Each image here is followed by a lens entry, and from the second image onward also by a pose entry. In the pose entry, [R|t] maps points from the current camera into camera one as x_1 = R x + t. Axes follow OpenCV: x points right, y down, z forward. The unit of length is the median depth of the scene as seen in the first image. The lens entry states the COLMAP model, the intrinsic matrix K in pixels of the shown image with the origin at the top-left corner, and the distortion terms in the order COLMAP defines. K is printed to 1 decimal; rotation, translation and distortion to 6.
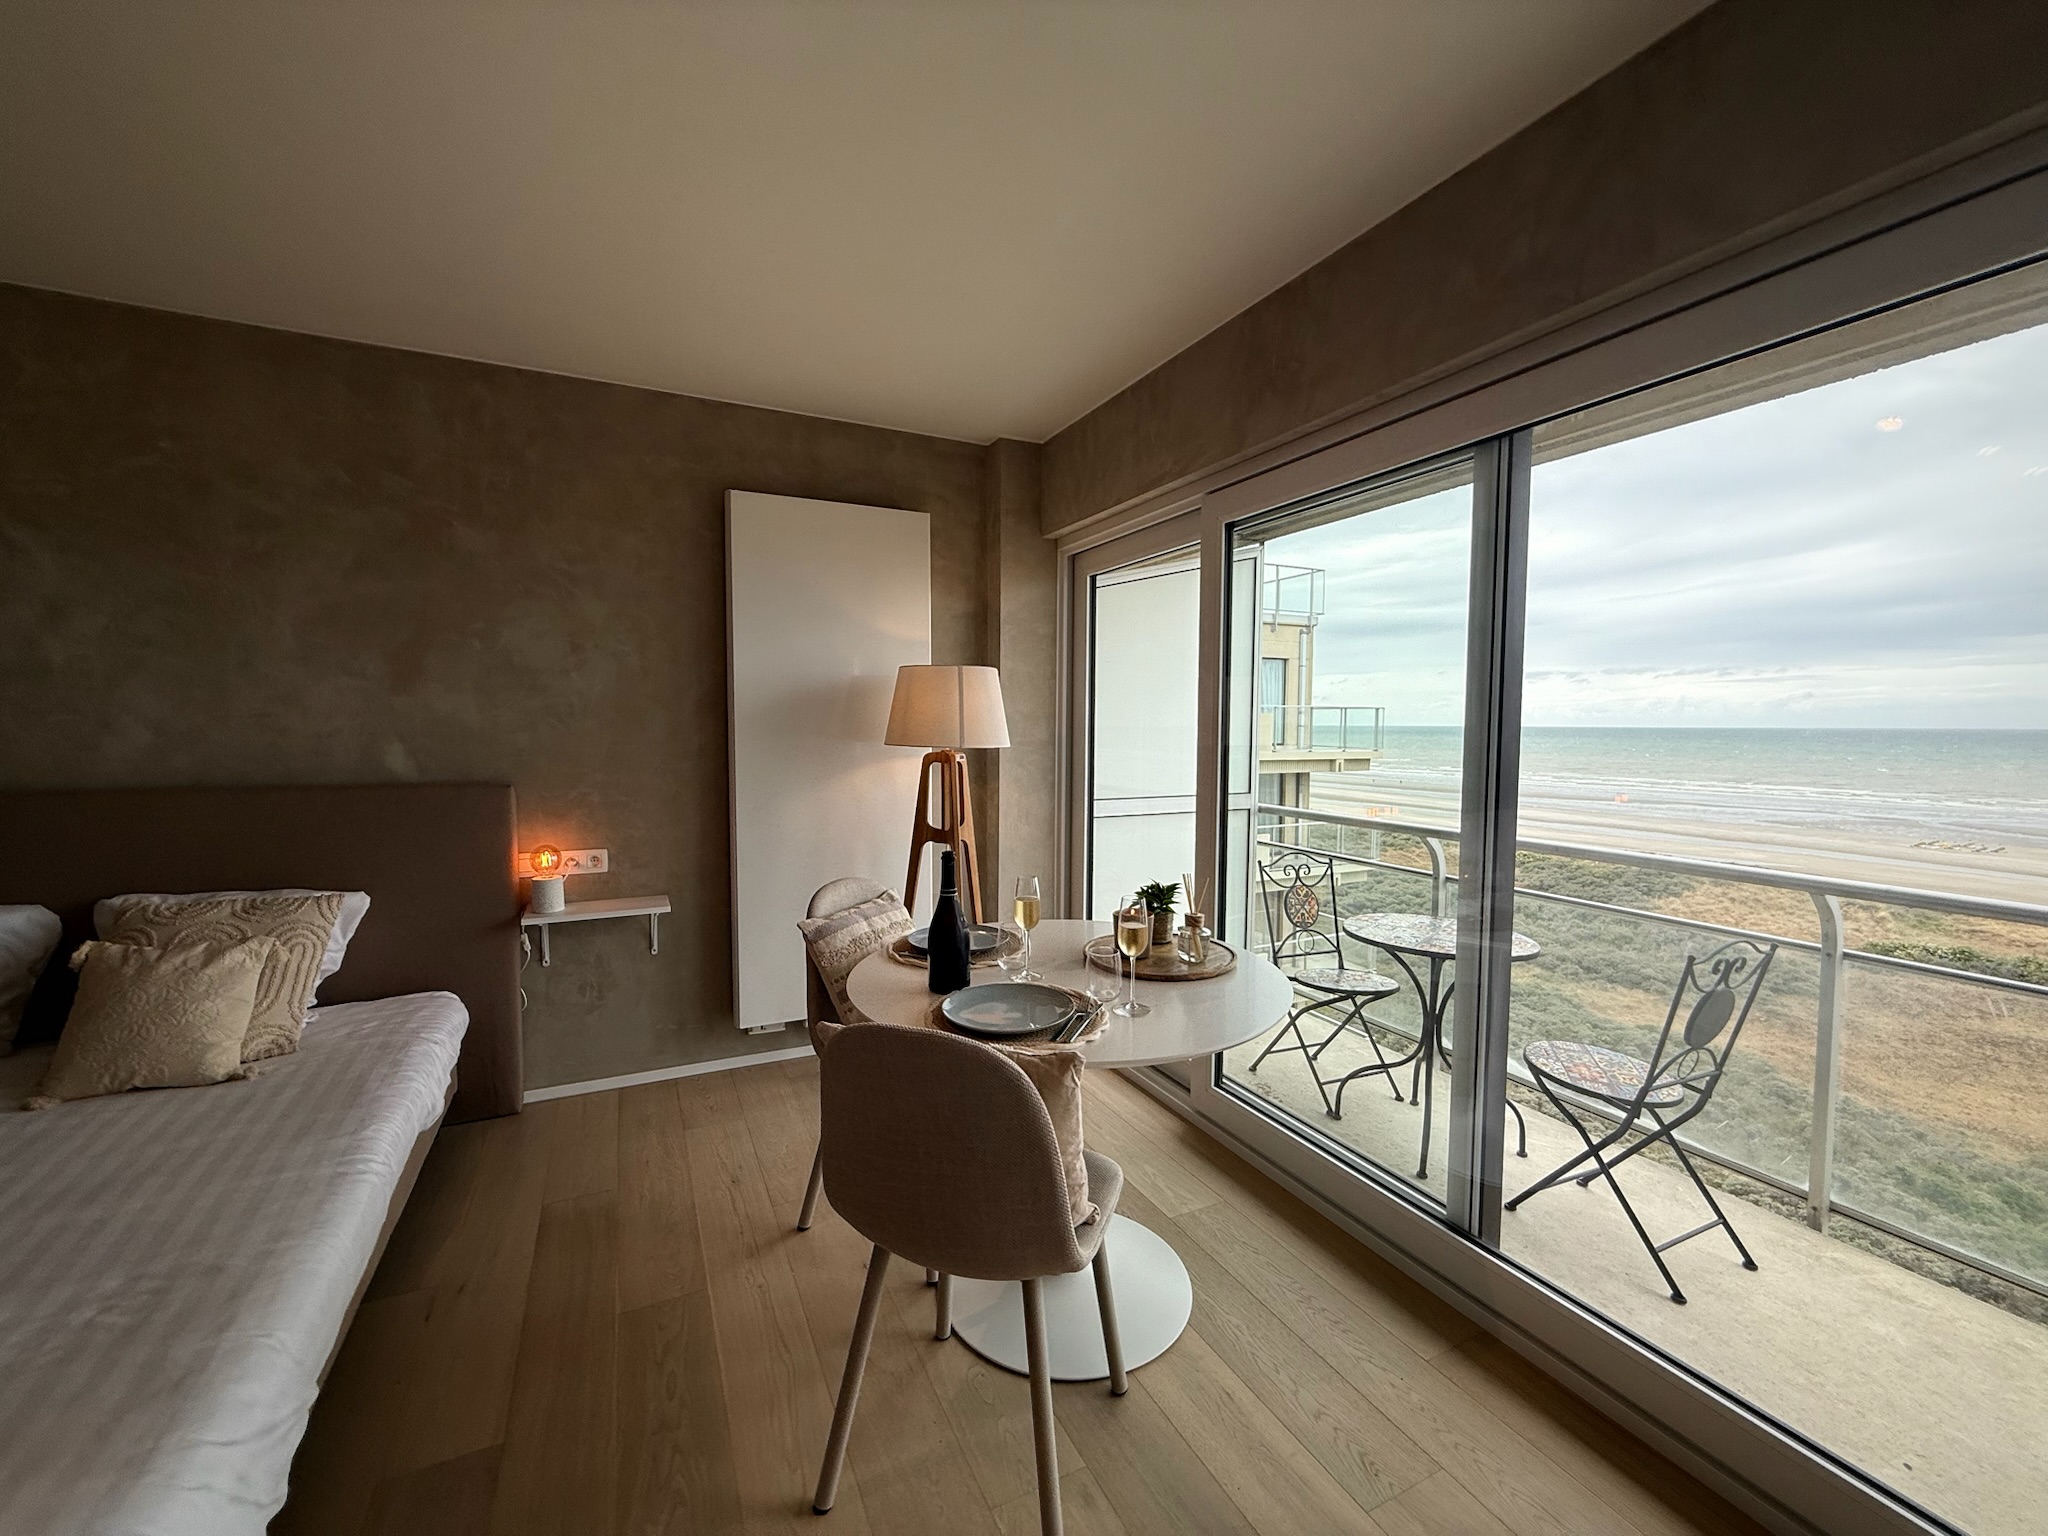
lens RADIAL K [[817.8, 0, 1008.2], [0, 817.8, 772.3], [0, 0, 1]] dist [-0.000205, 0.000014]
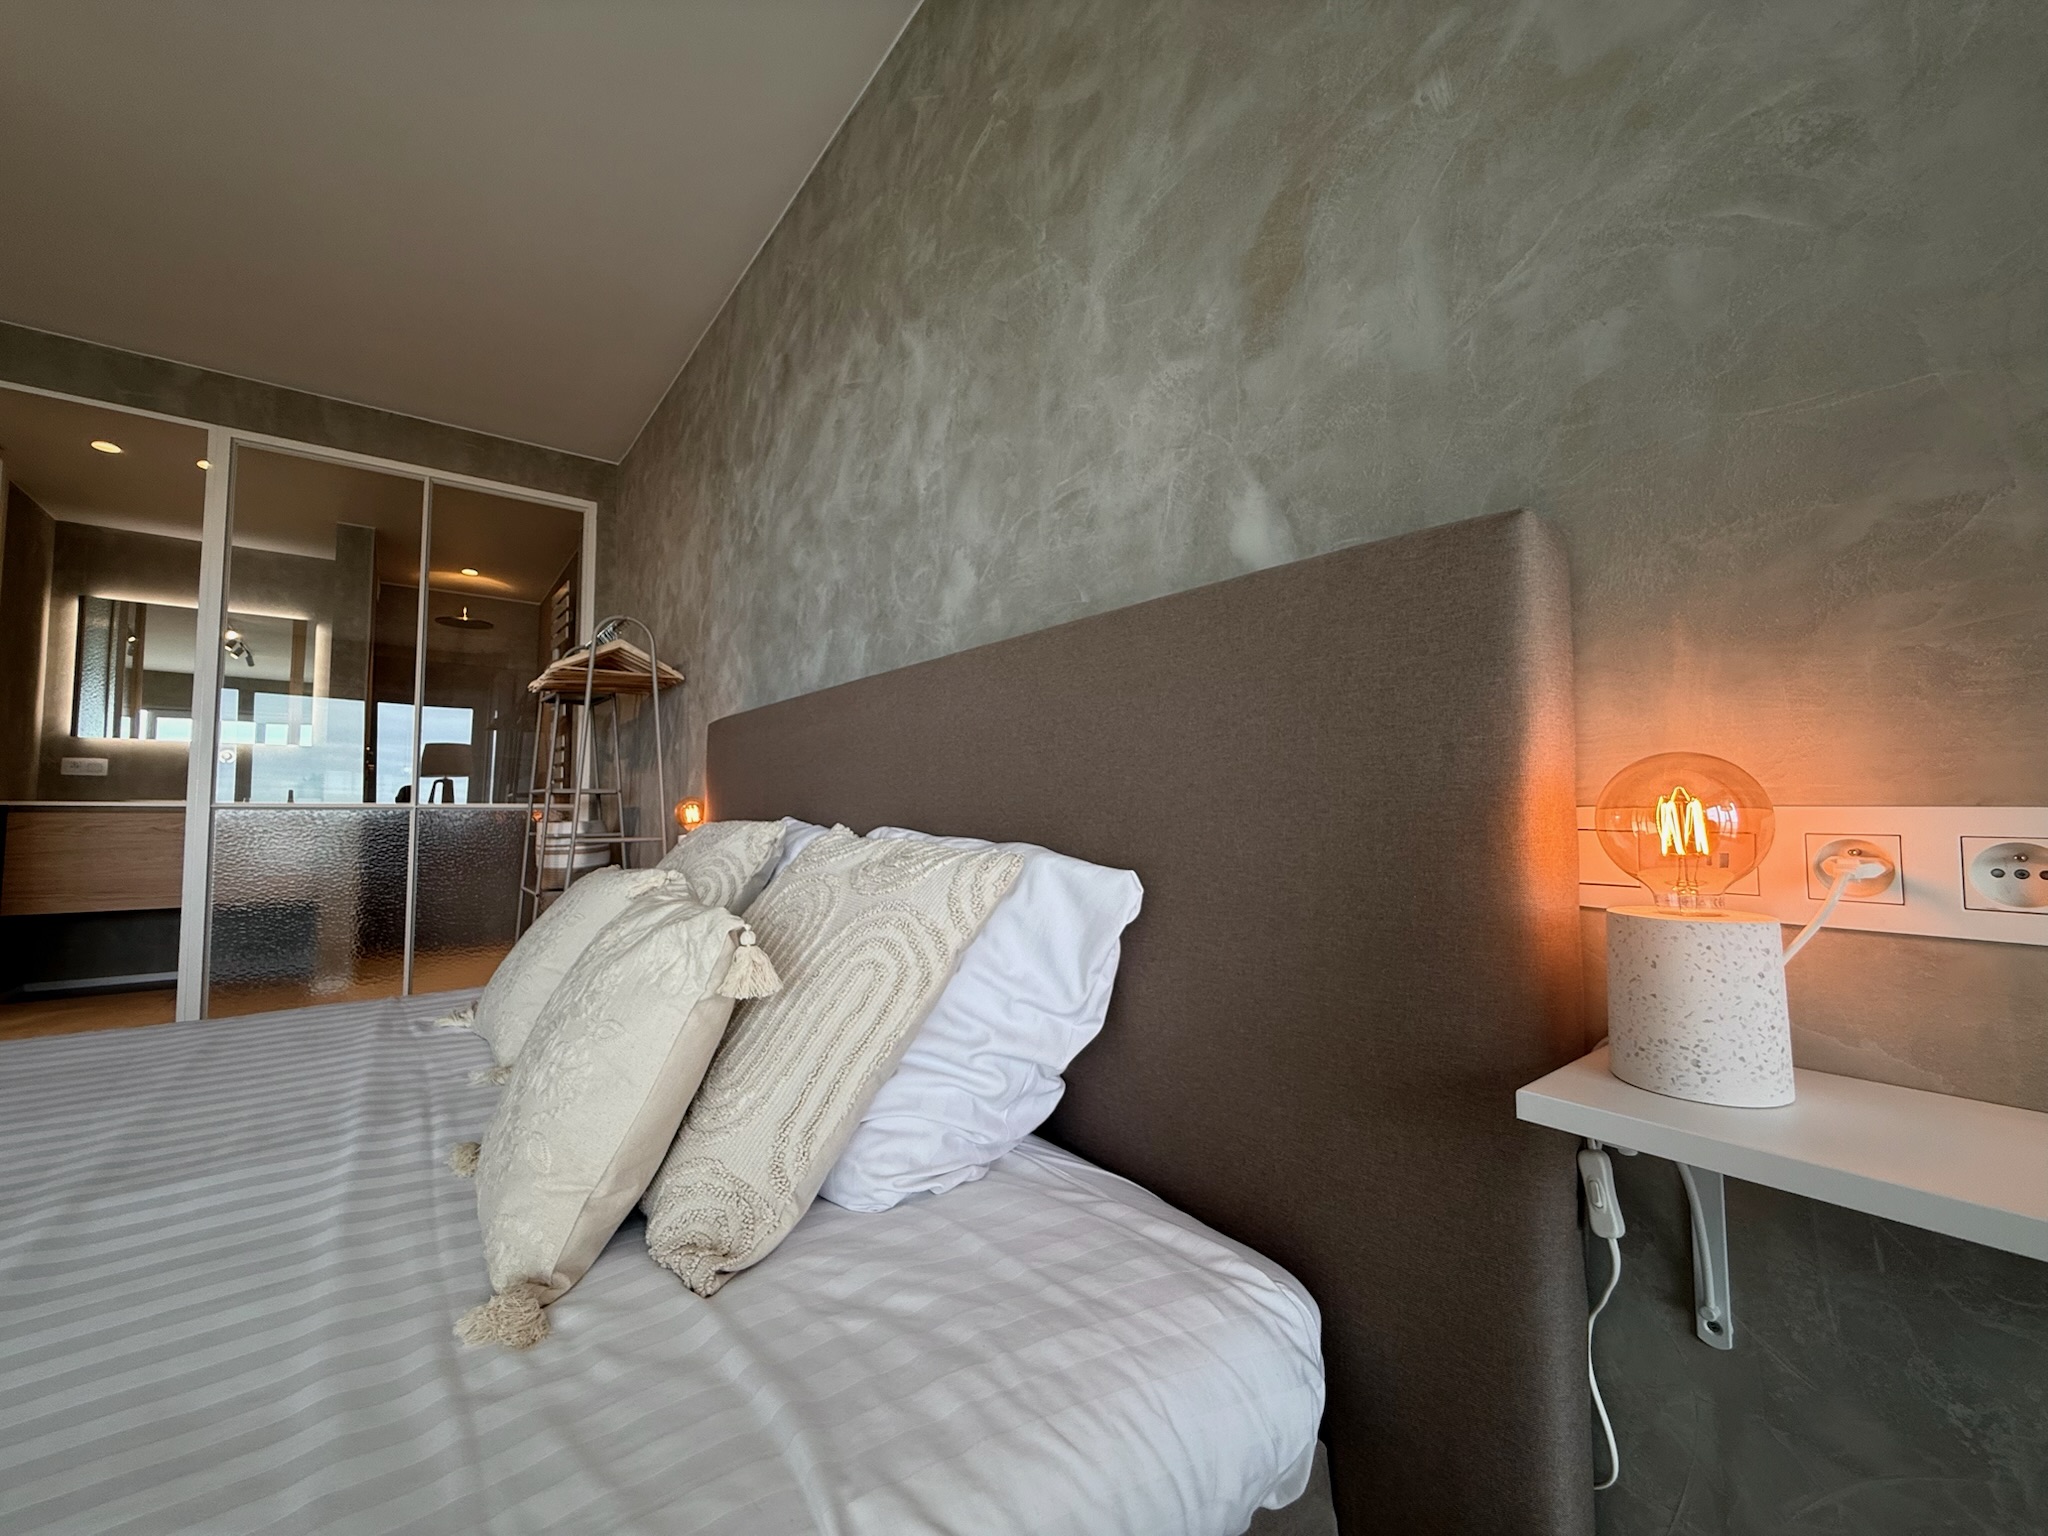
lens RADIAL K [[817.8, 0, 1014.5], [0, 817.8, 764.4], [0, 0, 1]] dist [-0.000205, 0.000014]
pose [[0.198867, -0.056544, -0.978394, -0.477170], [-0.056708, 0.995998, -0.069087, 0.138392], [0.978384, 0.069222, 0.194865, 0.955506]]
